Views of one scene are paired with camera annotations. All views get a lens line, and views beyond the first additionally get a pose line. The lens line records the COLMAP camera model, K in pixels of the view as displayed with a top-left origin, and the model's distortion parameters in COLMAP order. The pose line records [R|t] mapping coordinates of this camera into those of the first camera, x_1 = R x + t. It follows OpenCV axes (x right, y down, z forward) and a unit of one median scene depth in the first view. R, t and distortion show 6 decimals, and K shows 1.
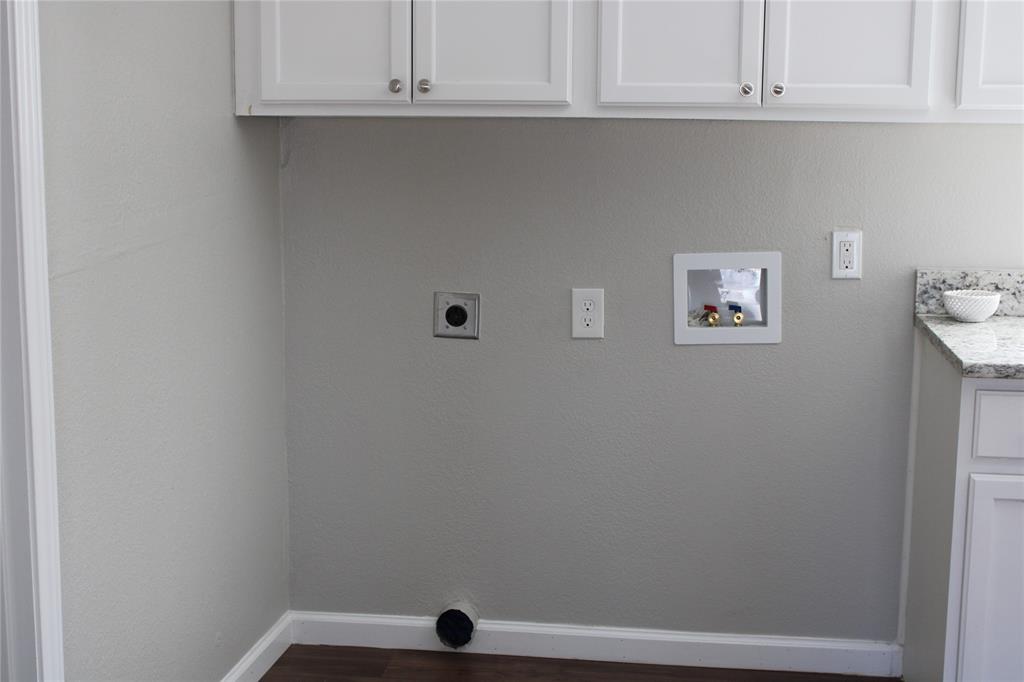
lens RADIAL K [[1454.5, 0, 510.6], [0, 1454.5, 380.1], [0, 0, 1]] dist [-0.014583, -0.019921]
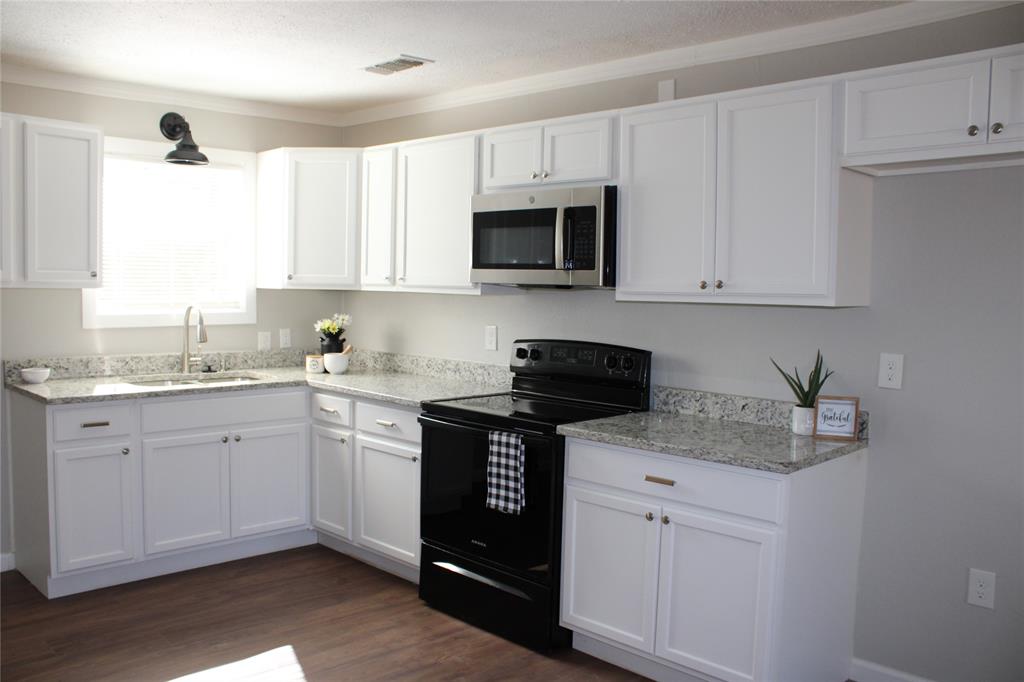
lens RADIAL K [[834.4, 0, 502.9], [0, 834.4, 344.1], [0, 0, 1]] dist [-0.152685, 0.125906]
pose [[0.607225, -0.046586, 0.793163, -0.177582], [0.131302, 0.990437, -0.042349, 0.039299], [-0.783605, 0.129860, 0.607535, -0.211347]]
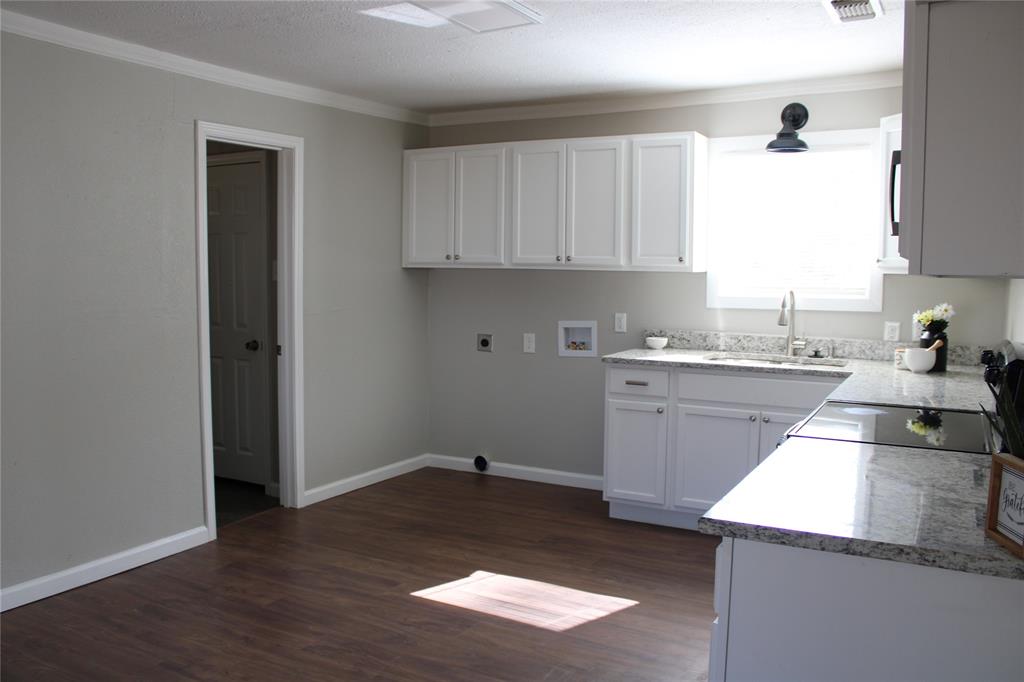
lens RADIAL K [[834.4, 0, 502.9], [0, 834.4, 344.1], [0, 0, 1]] dist [-0.152685, 0.125906]
pose [[0.936078, 0.034771, -0.350070, 0.559873], [-0.069007, 0.993919, -0.085803, 0.091384], [0.344958, 0.104476, 0.932786, -0.430302]]
